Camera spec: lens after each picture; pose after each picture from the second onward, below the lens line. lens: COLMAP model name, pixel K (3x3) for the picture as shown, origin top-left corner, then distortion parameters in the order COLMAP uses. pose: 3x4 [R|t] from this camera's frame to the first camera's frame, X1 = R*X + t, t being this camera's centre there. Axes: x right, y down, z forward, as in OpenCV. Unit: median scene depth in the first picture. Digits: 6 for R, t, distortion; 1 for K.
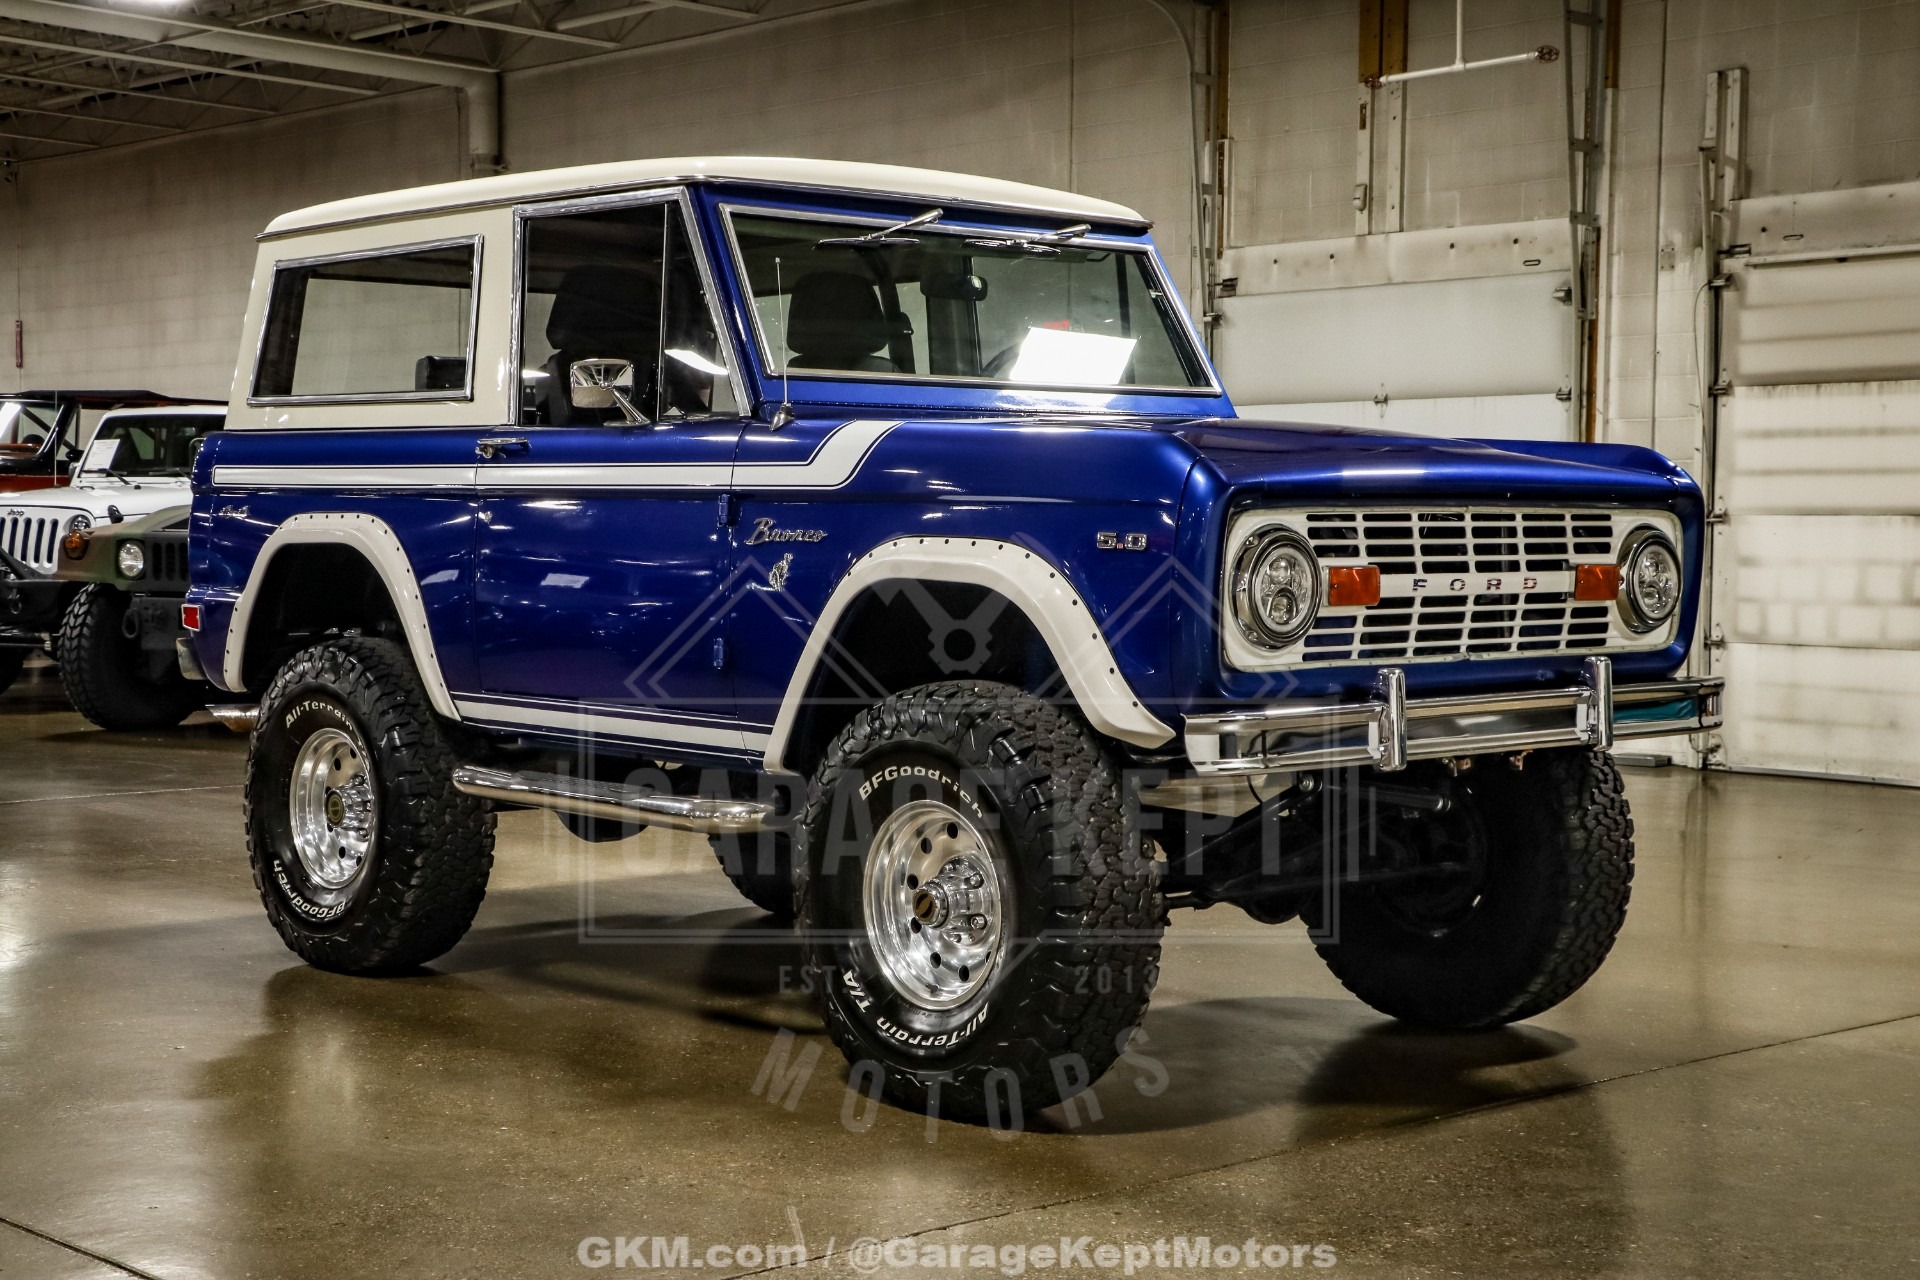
lens RADIAL K [[2793.1, 0, 960.0], [0, 2793.1, 640.0], [0, 0, 1]] dist [0.017945, 0.416751]
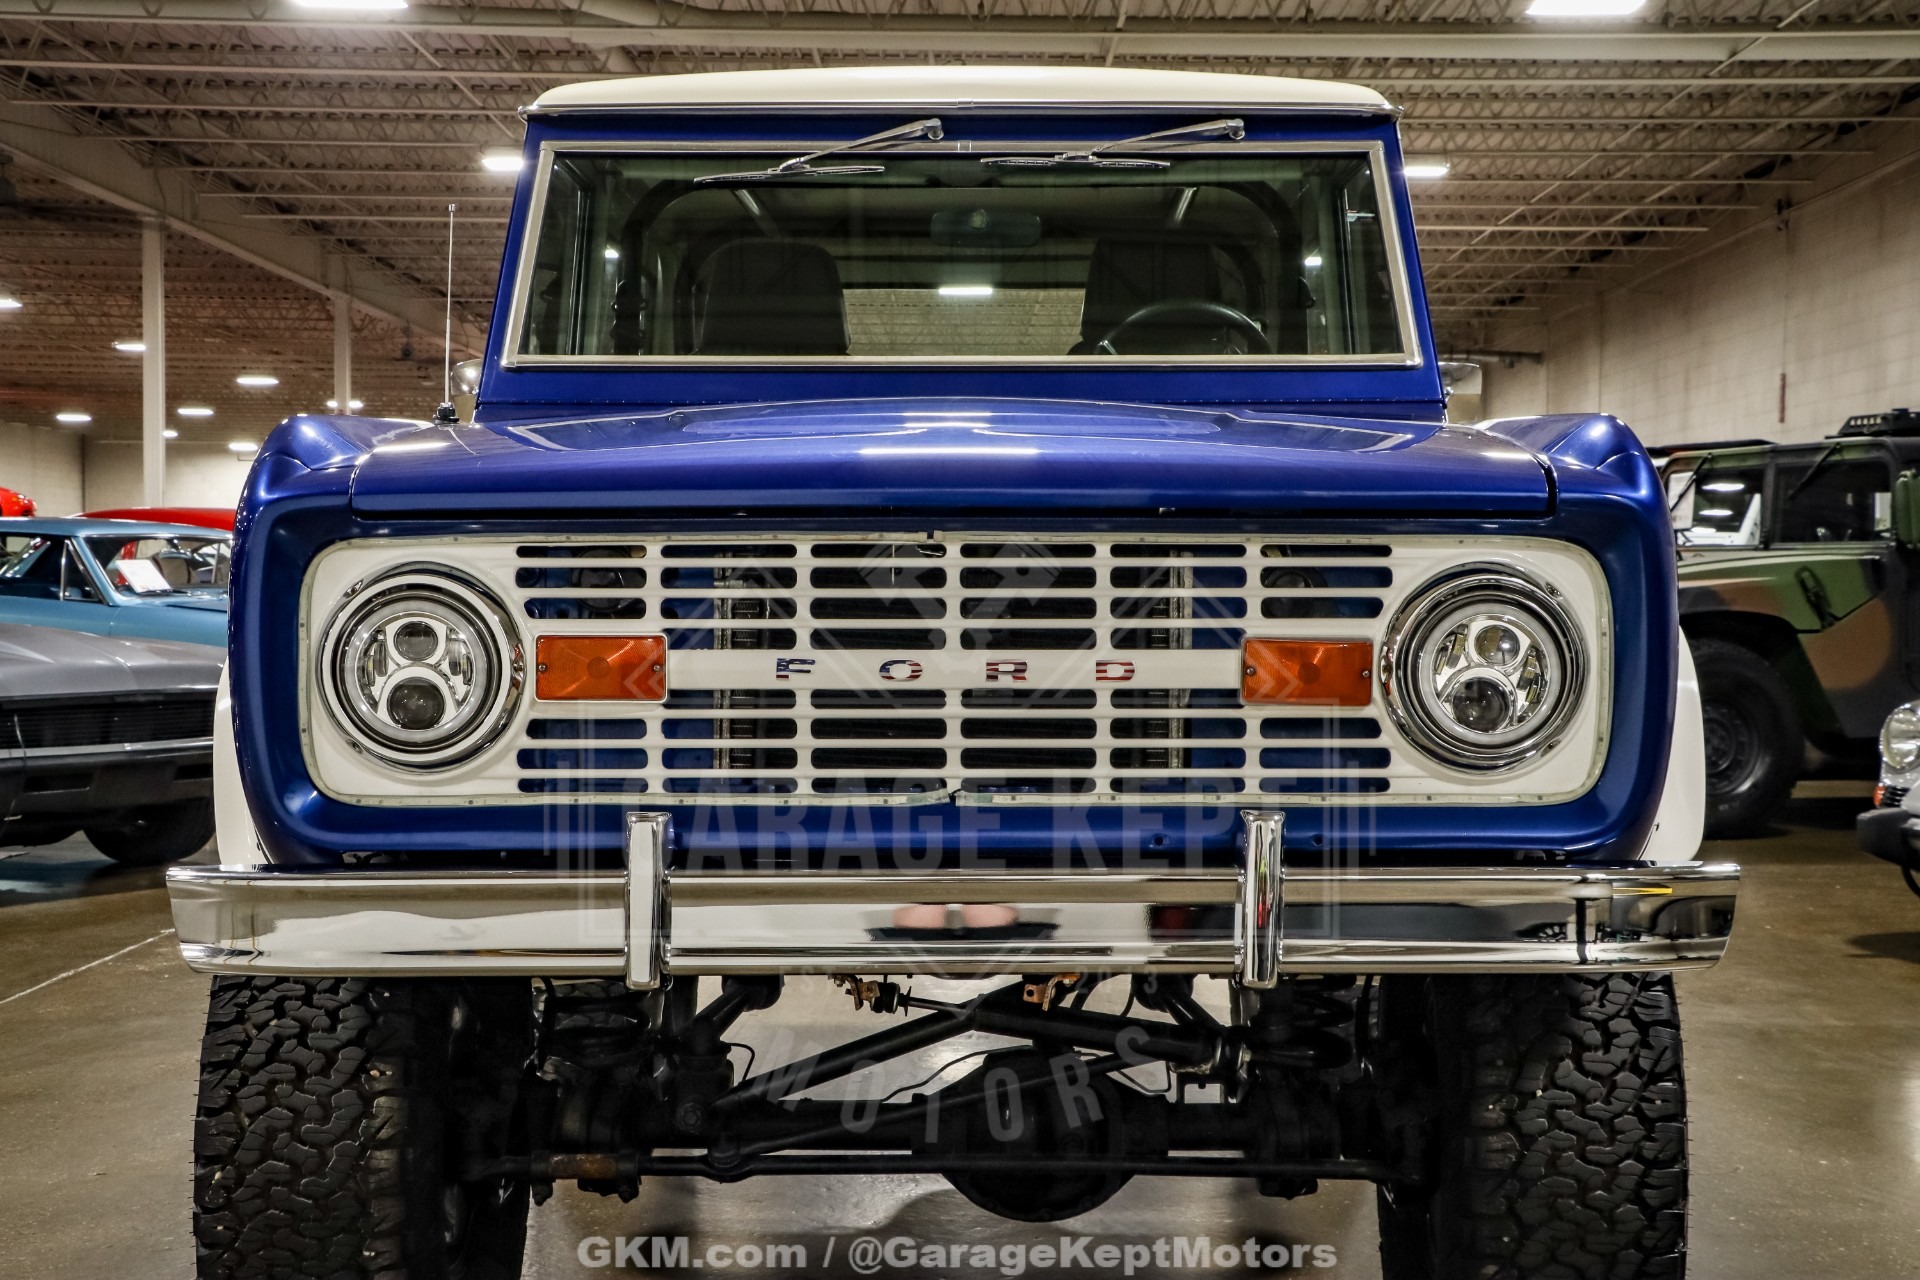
lens RADIAL K [[2793.1, 0, 960.0], [0, 2793.1, 640.0], [0, 0, 1]] dist [0.017945, 0.416751]
pose [[0.736344, 0.012702, -0.676488, 0.471962], [-0.028194, 0.999531, -0.011922, -0.016166], [0.676019, 0.027852, 0.736357, 0.493381]]
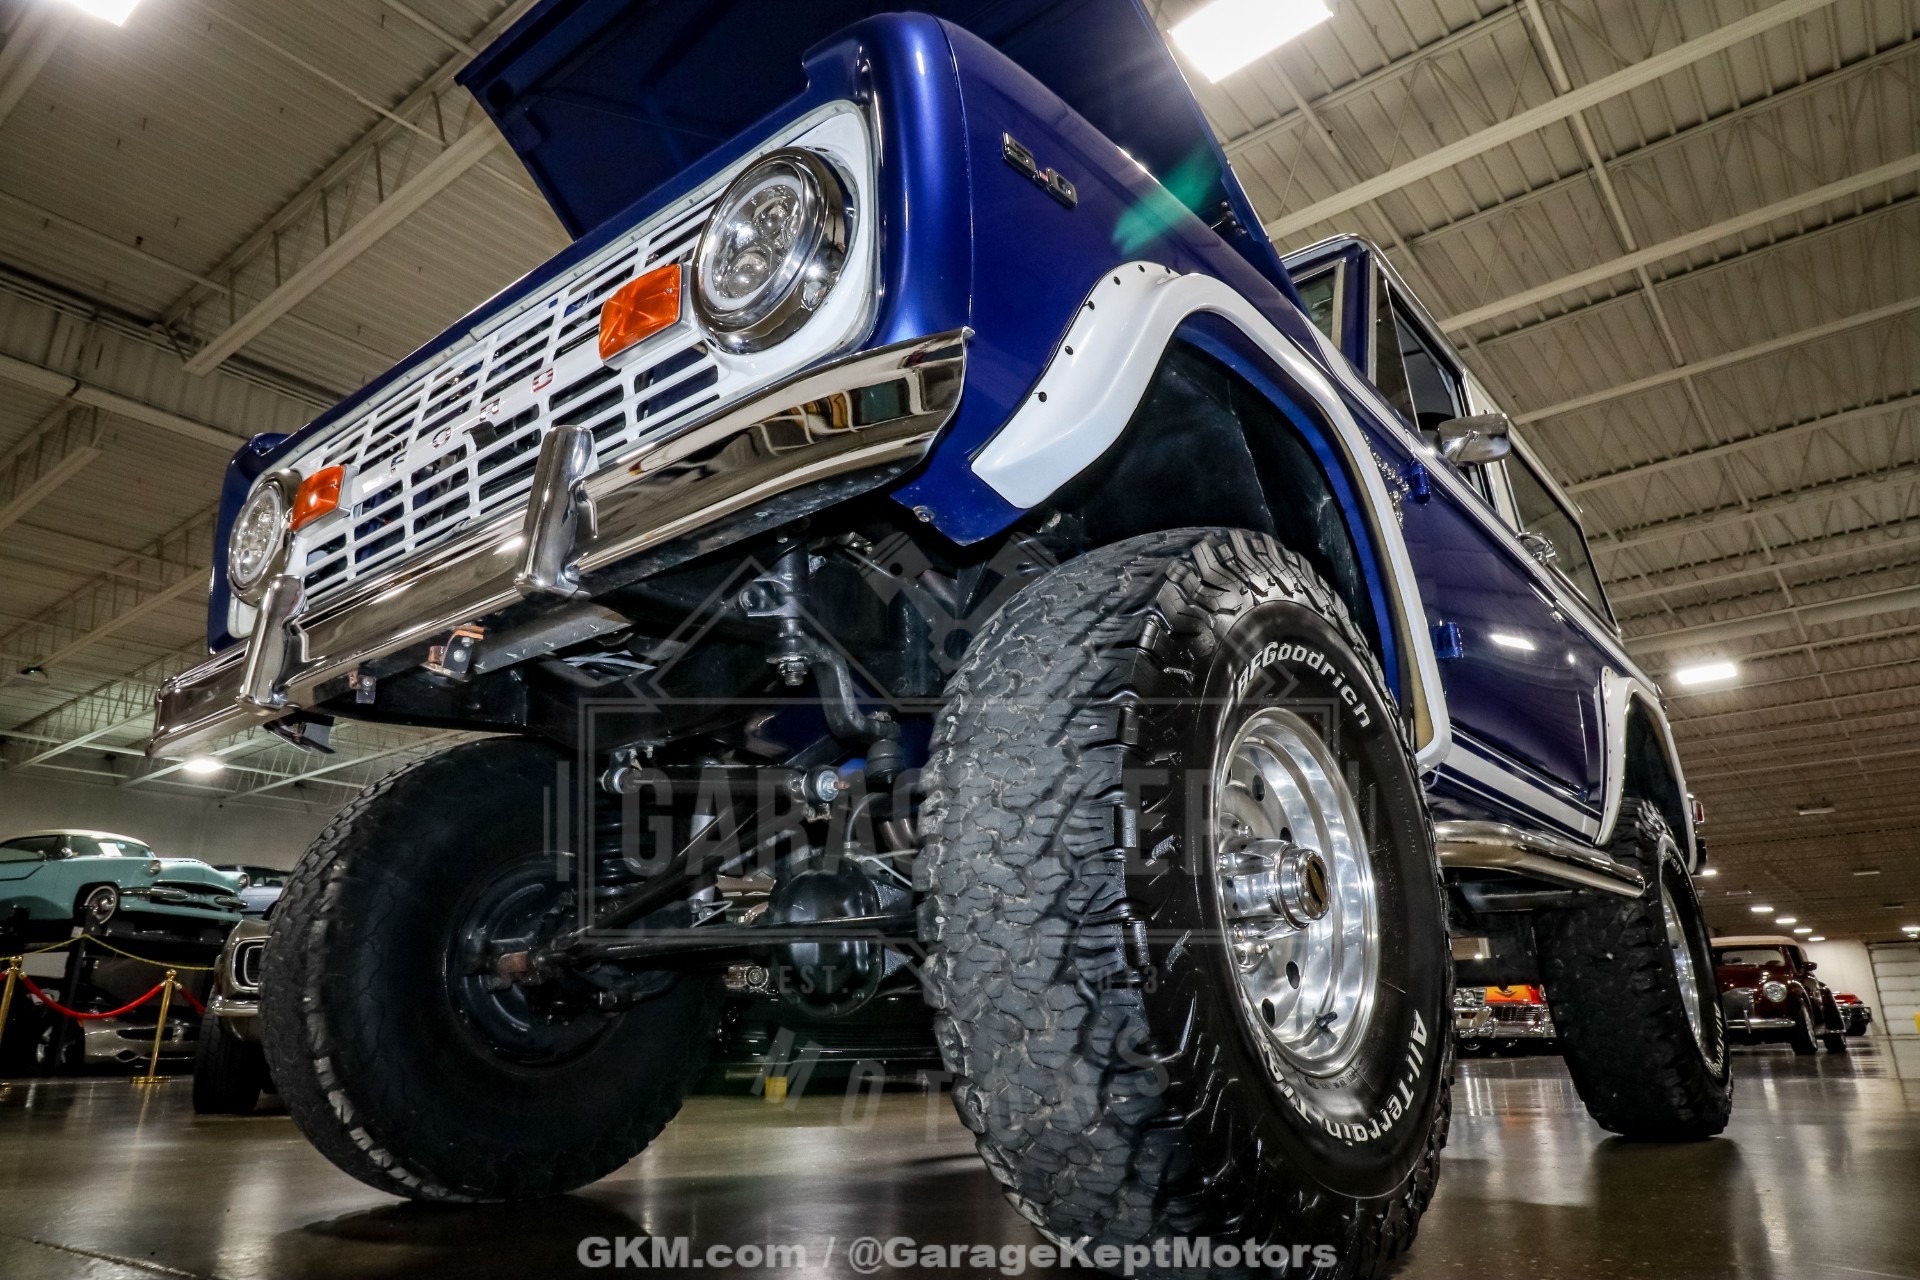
lens RADIAL K [[1211.3, 0, 967.3], [0, 1211.3, 638.4], [0, 0, 1]] dist [-0.000368, -0.000770]
pose [[0.165608, -0.326037, -0.930738, 0.384449], [-0.026252, 0.941978, -0.334645, 0.103051], [0.985842, 0.079854, 0.147440, 0.905504]]
